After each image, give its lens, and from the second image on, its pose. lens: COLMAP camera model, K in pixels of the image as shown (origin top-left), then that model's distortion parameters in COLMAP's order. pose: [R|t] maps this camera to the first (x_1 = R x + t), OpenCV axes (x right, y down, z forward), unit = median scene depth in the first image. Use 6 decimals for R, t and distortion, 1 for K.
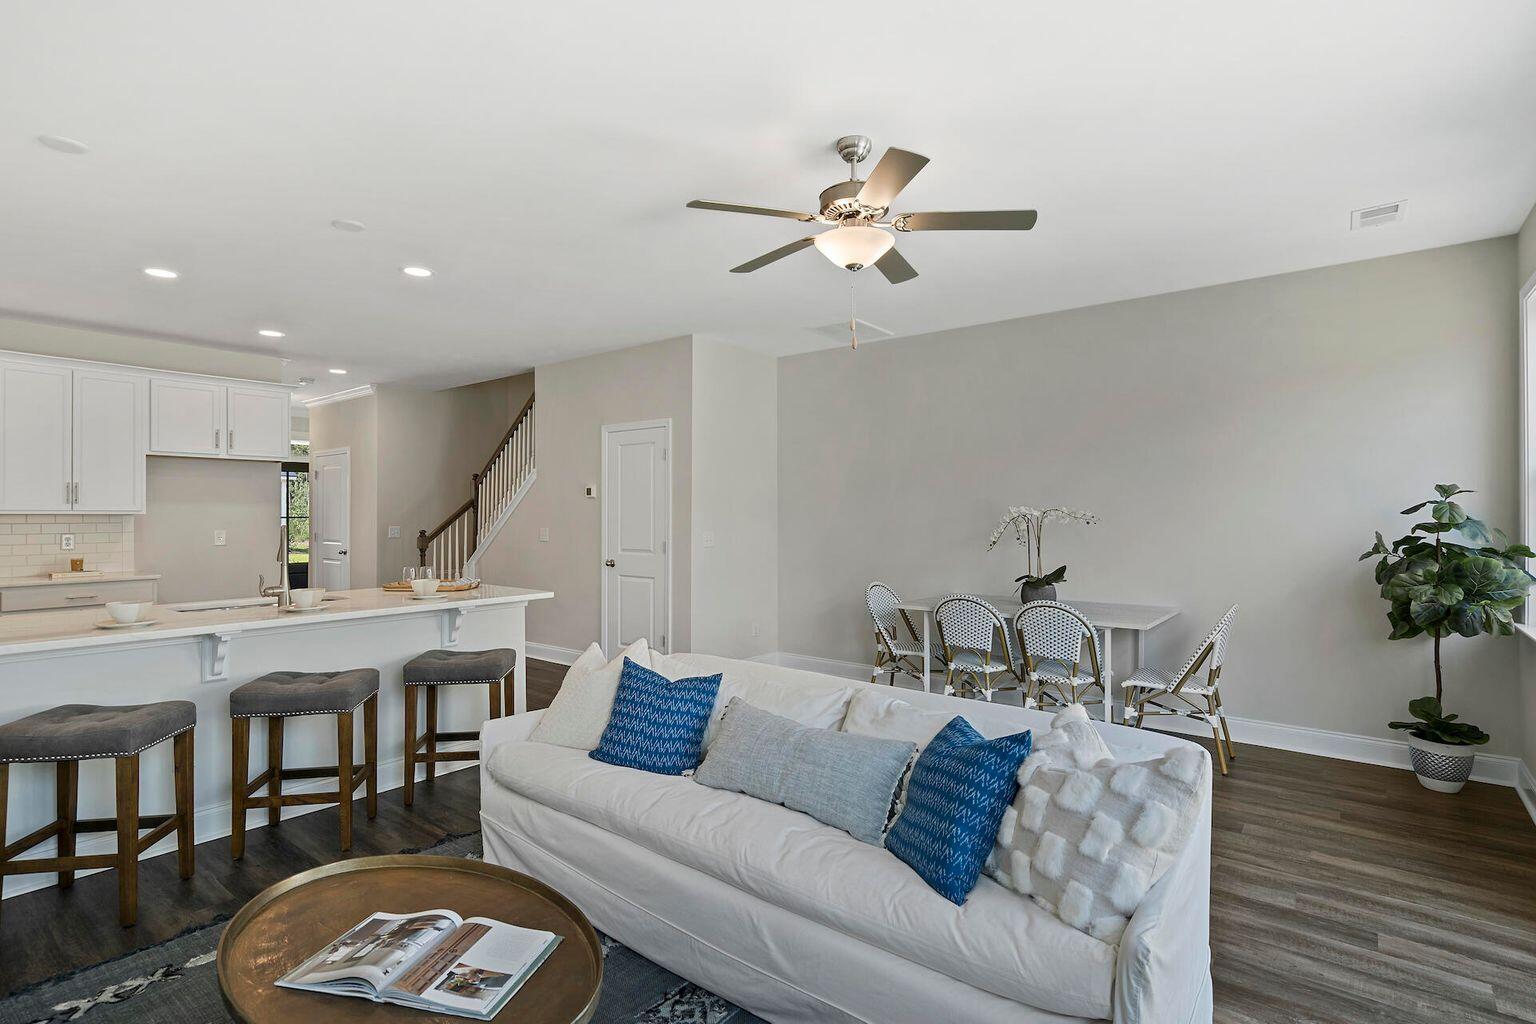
lens RADIAL K [[749.3, 0, 761.5], [0, 749.3, 514.6], [0, 0, 1]] dist [0.002199, 0.000068]
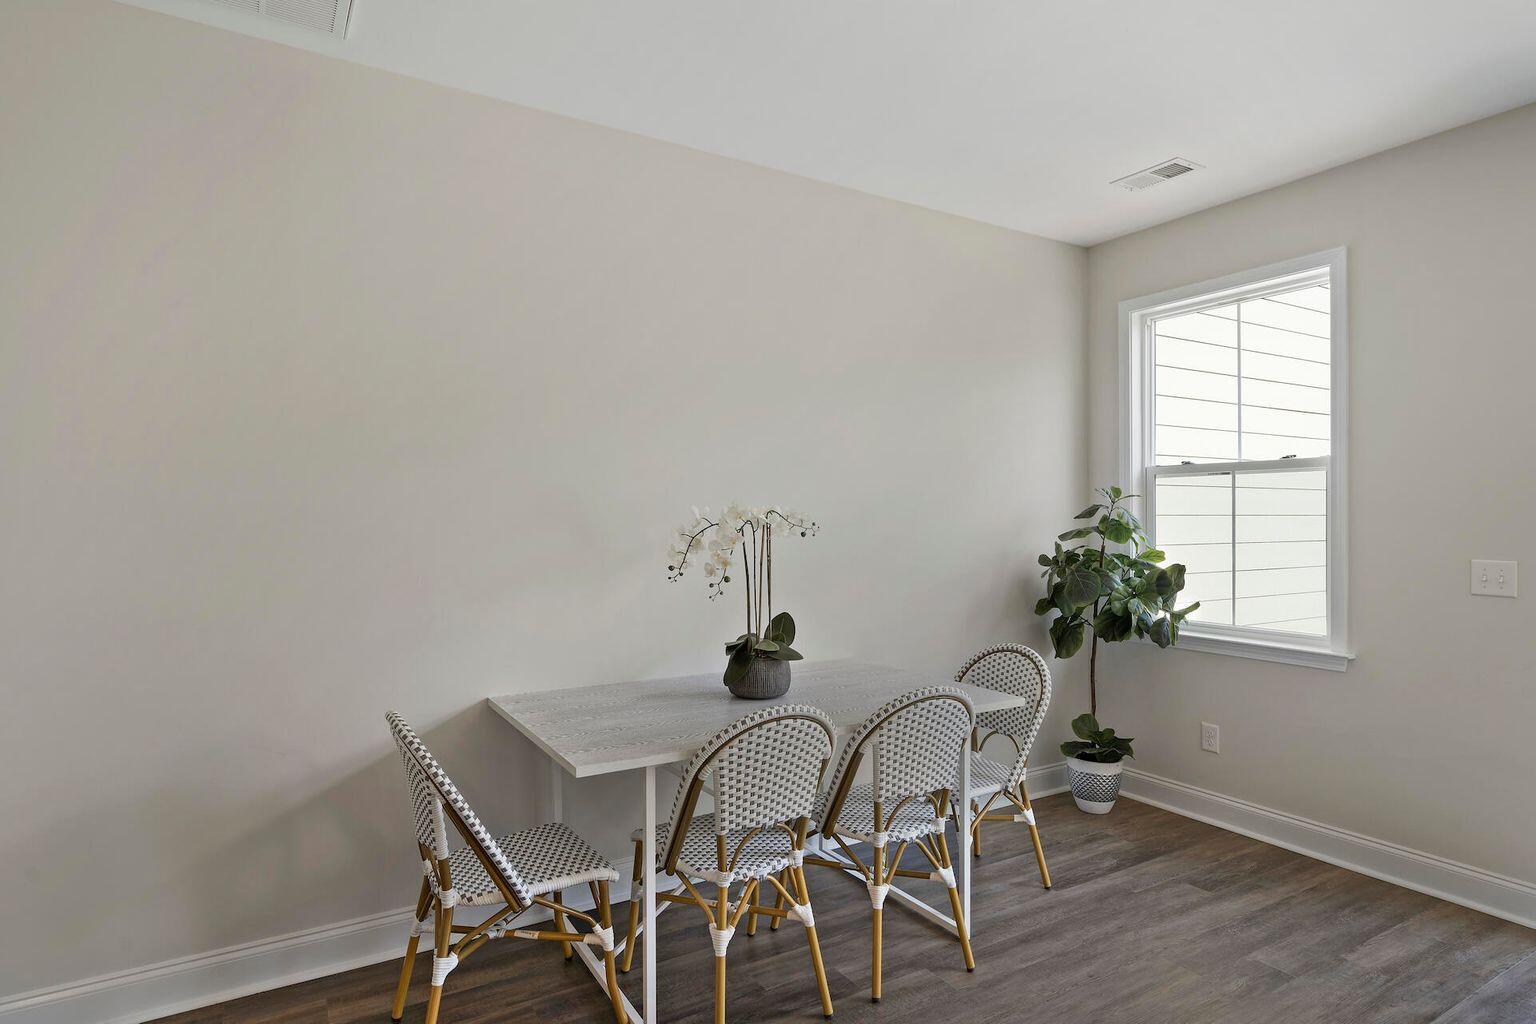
lens RADIAL K [[838.8, 0, 764.7], [0, 838.8, 515.4], [0, 0, 1]] dist [0.007219, -0.000936]
pose [[0.341615, 0.003138, 0.939835, -0.248230], [-0.003706, 0.999991, -0.001991, -0.001207], [-0.939832, -0.002803, 0.341624, 1.101964]]
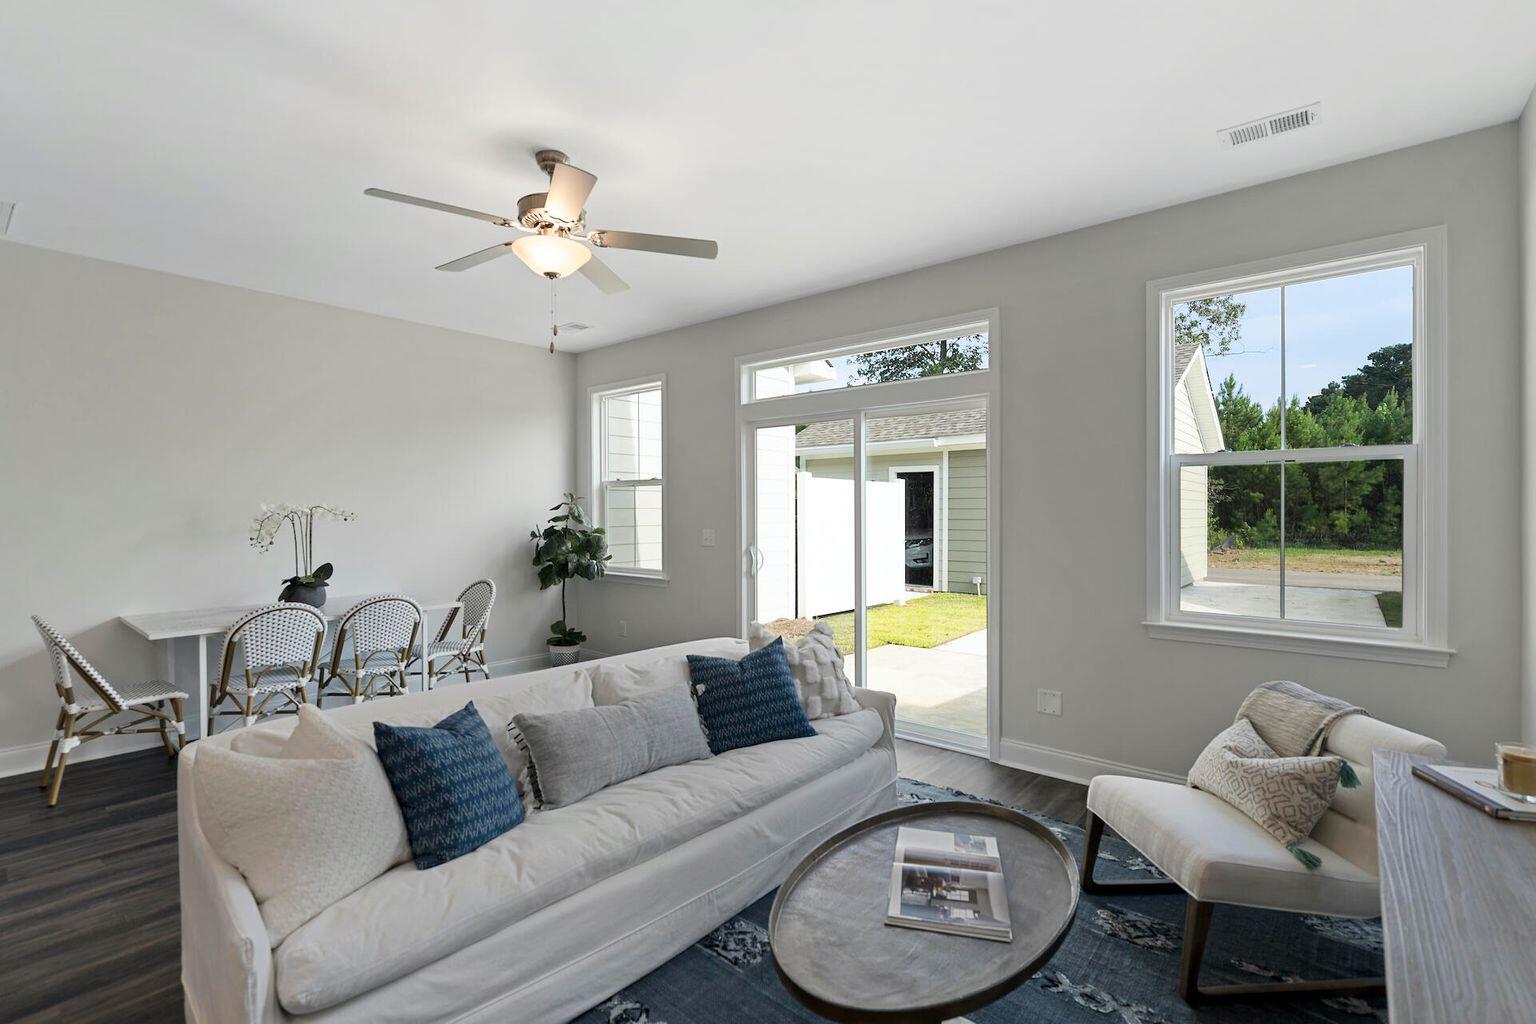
lens RADIAL K [[699.2, 0, 767.7], [0, 699.2, 509.8], [0, 0, 1]] dist [0.001388, -0.000757]
pose [[0.020206, 0.000452, 0.999796, -0.695797], [-0.000875, 1.000000, -0.000434, -0.001790], [-0.999795, -0.000866, 0.020207, 0.551716]]
